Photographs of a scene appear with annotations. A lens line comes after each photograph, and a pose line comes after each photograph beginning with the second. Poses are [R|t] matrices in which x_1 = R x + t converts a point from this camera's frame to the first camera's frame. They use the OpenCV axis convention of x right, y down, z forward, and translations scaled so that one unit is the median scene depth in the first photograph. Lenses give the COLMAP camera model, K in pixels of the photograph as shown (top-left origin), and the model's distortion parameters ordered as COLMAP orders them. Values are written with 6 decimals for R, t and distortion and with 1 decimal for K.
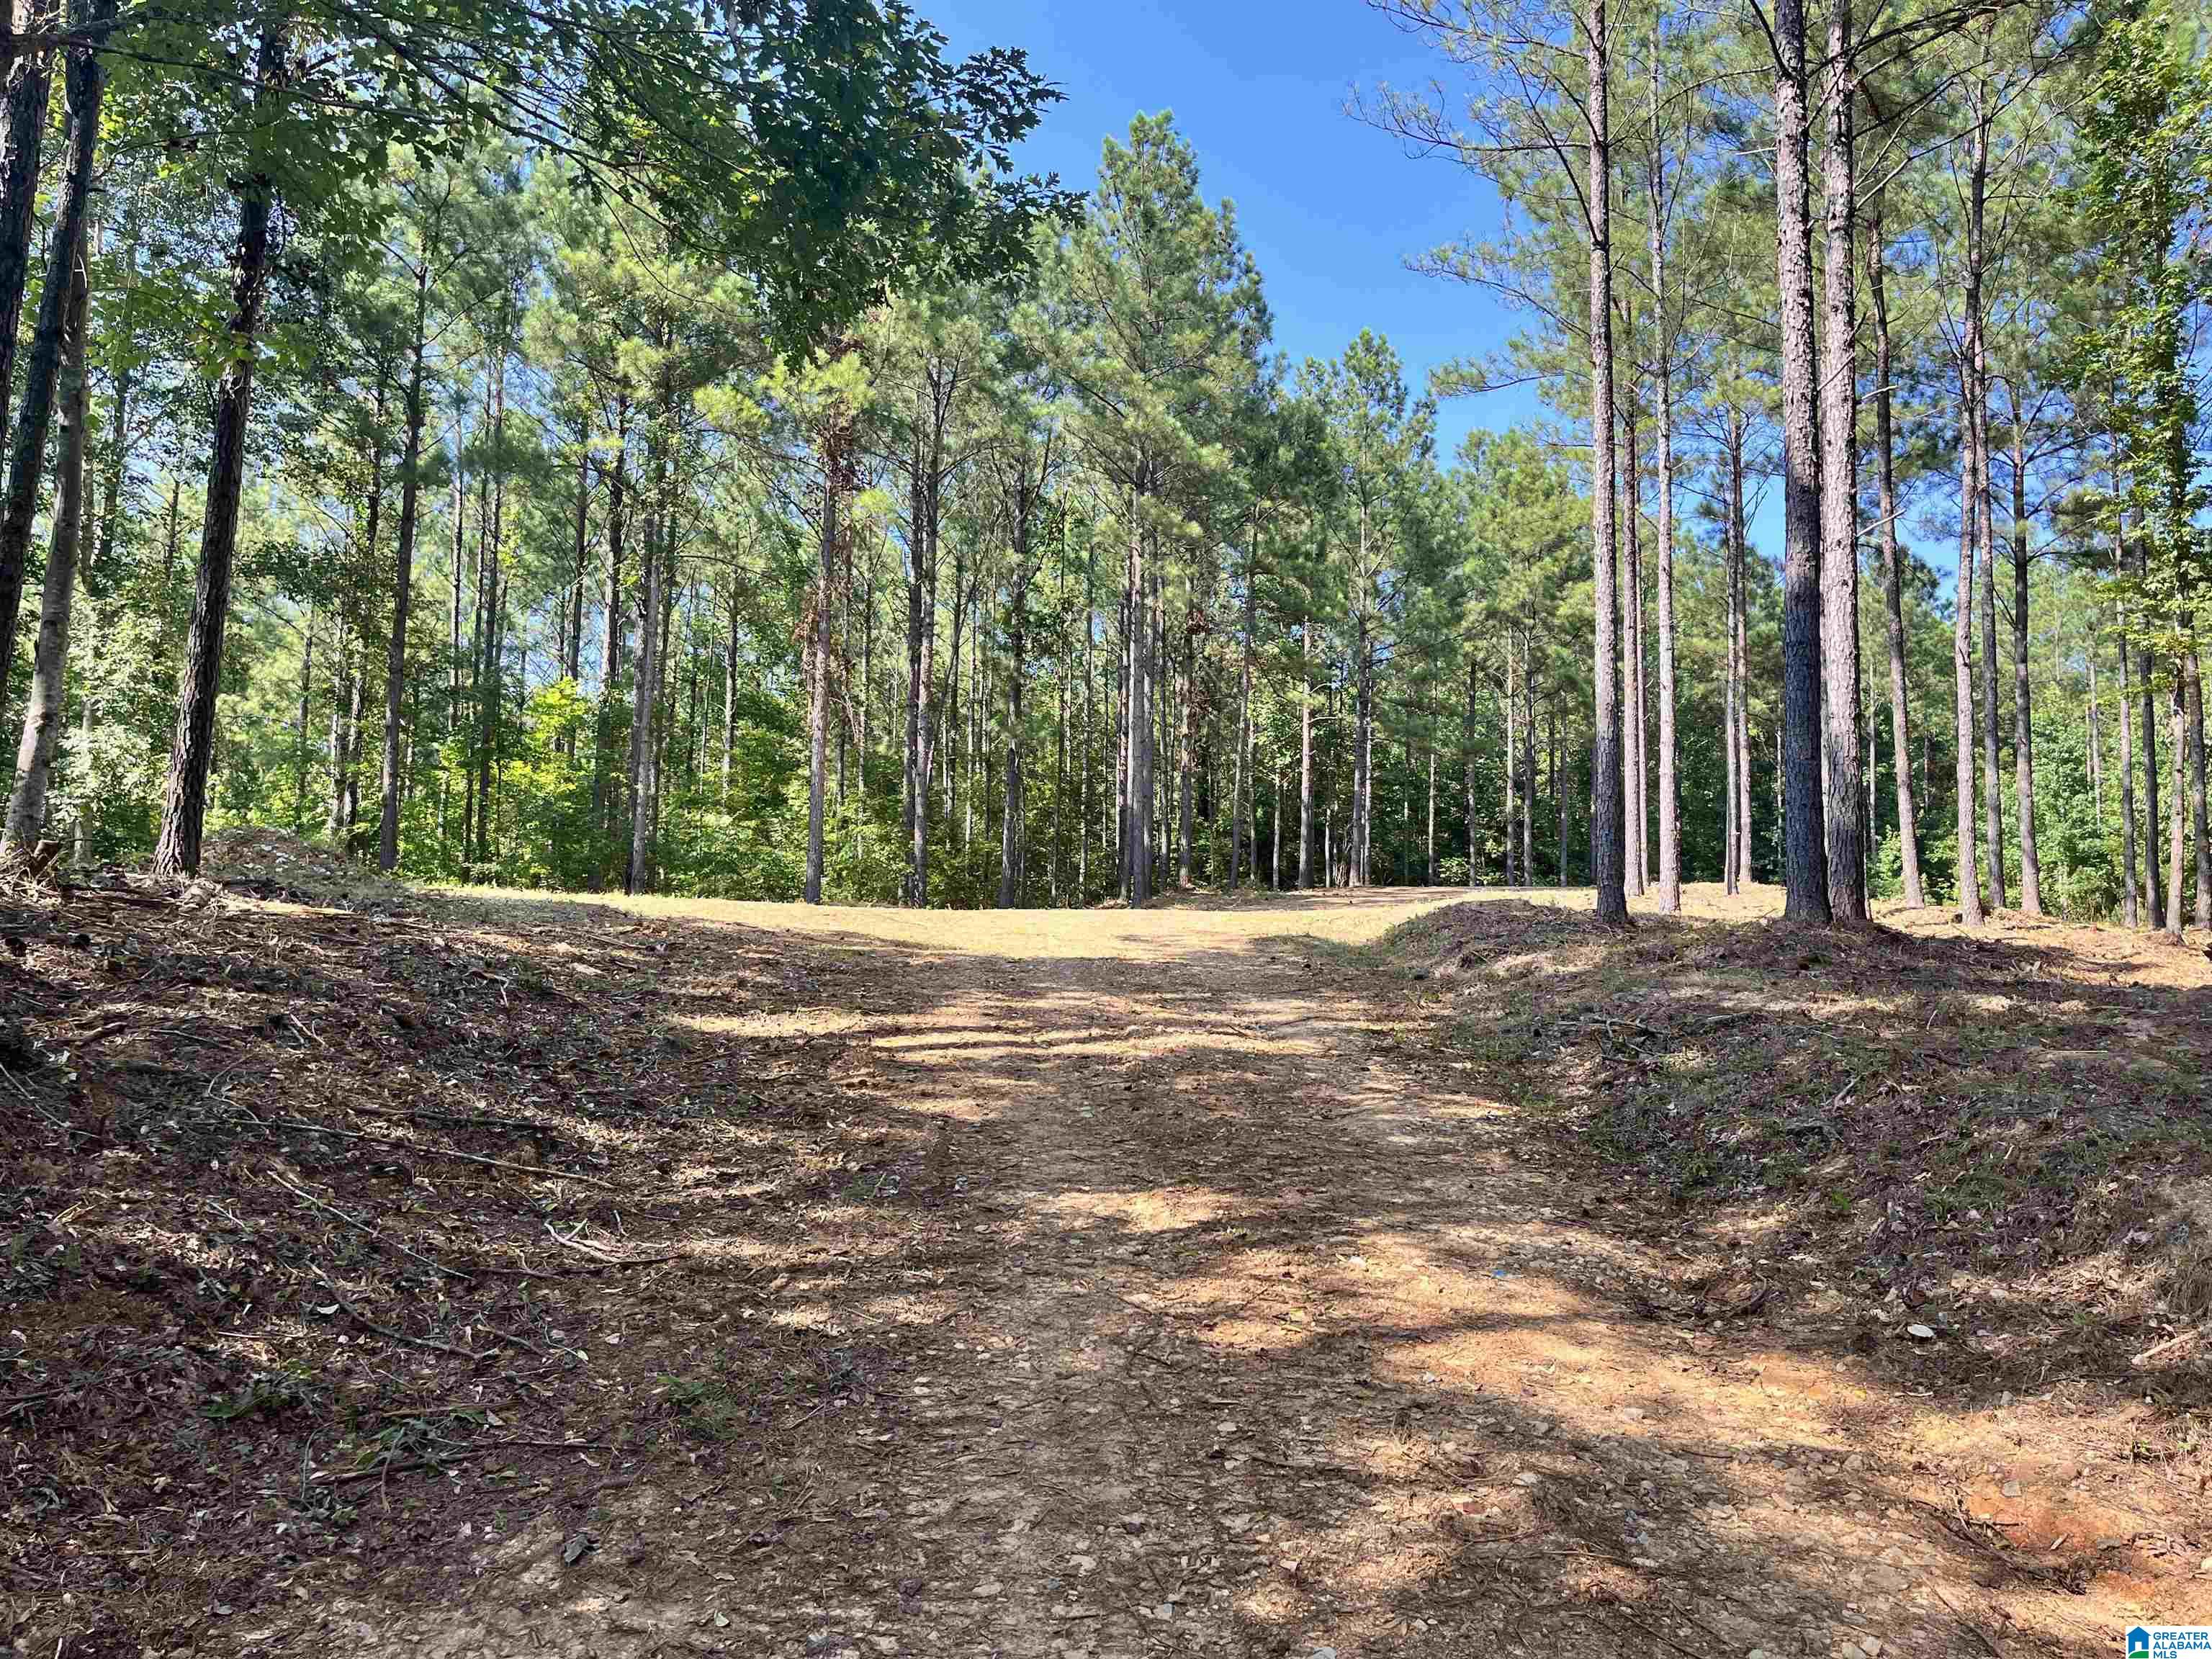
lens RADIAL K [[1668.6, 0, 1100.3], [0, 1668.6, 828.3], [0, 0, 1]] dist [0.011784, 0.002107]
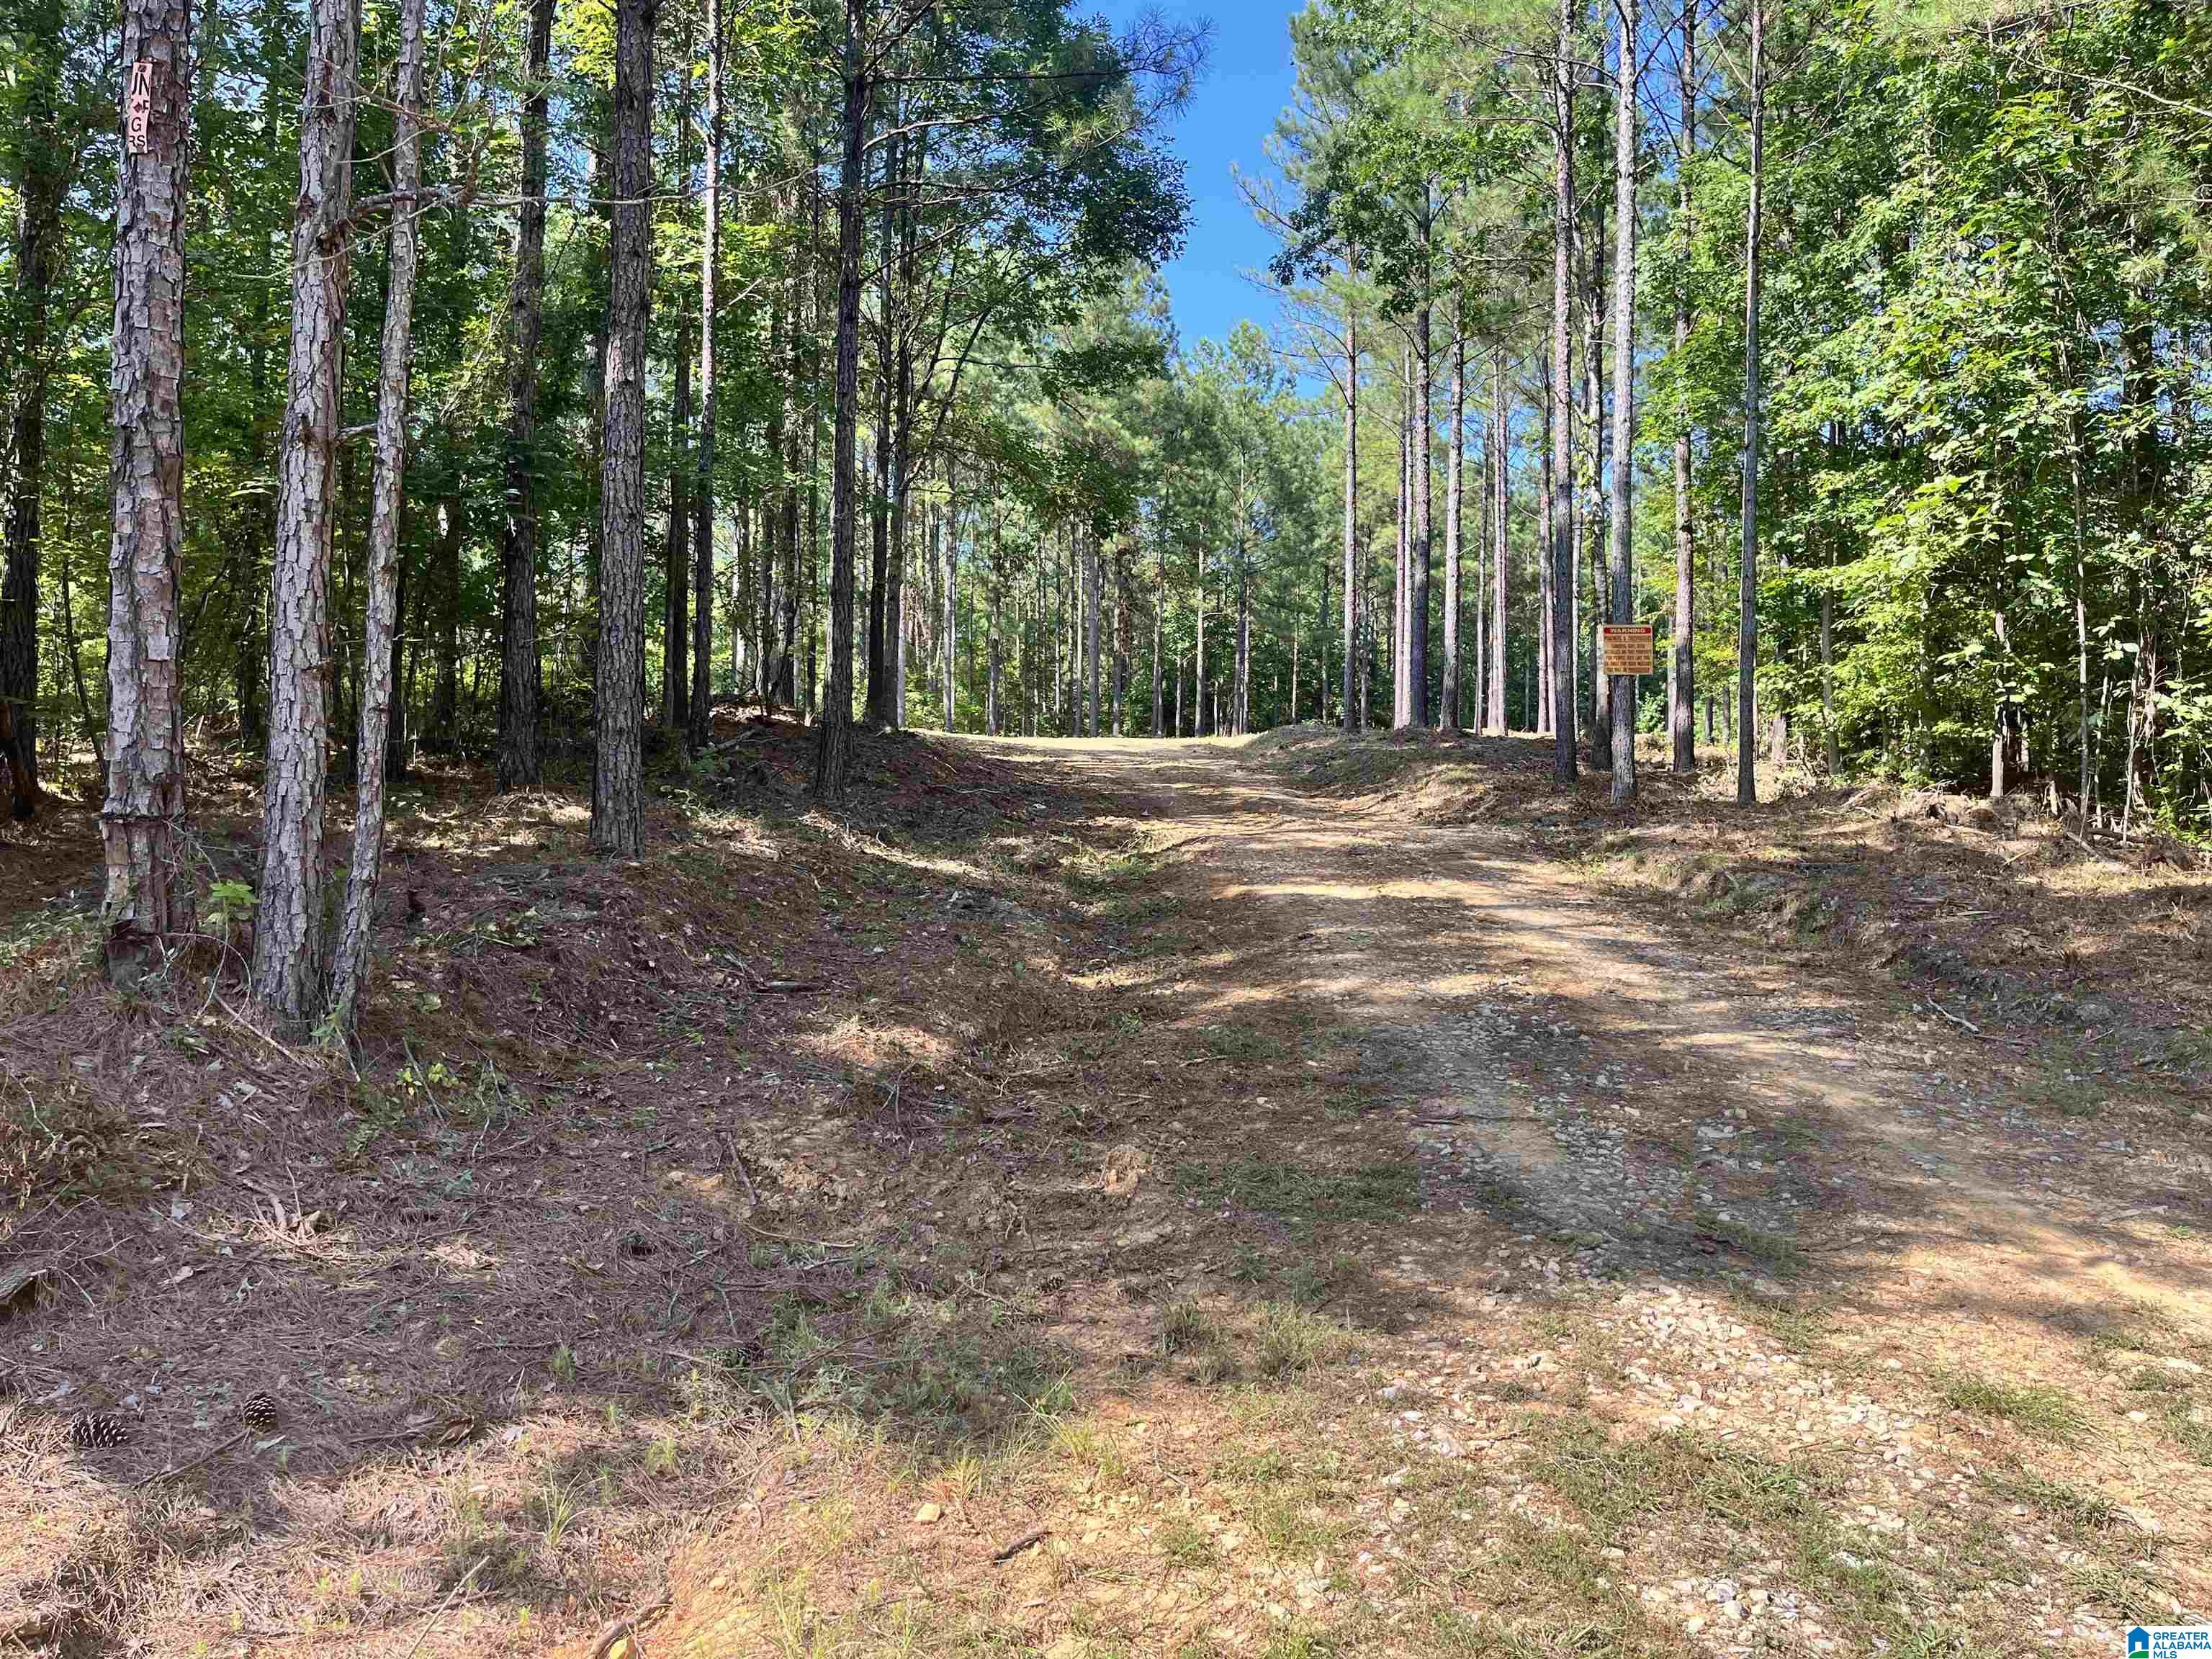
lens RADIAL K [[1668.6, 0, 1109.5], [0, 1668.6, 833.2], [0, 0, 1]] dist [0.011784, 0.002107]
pose [[0.997183, -0.011916, 0.074058, -0.052684], [0.006222, 0.997039, 0.076644, 0.006869], [-0.074752, -0.075967, 0.994304, -0.352666]]
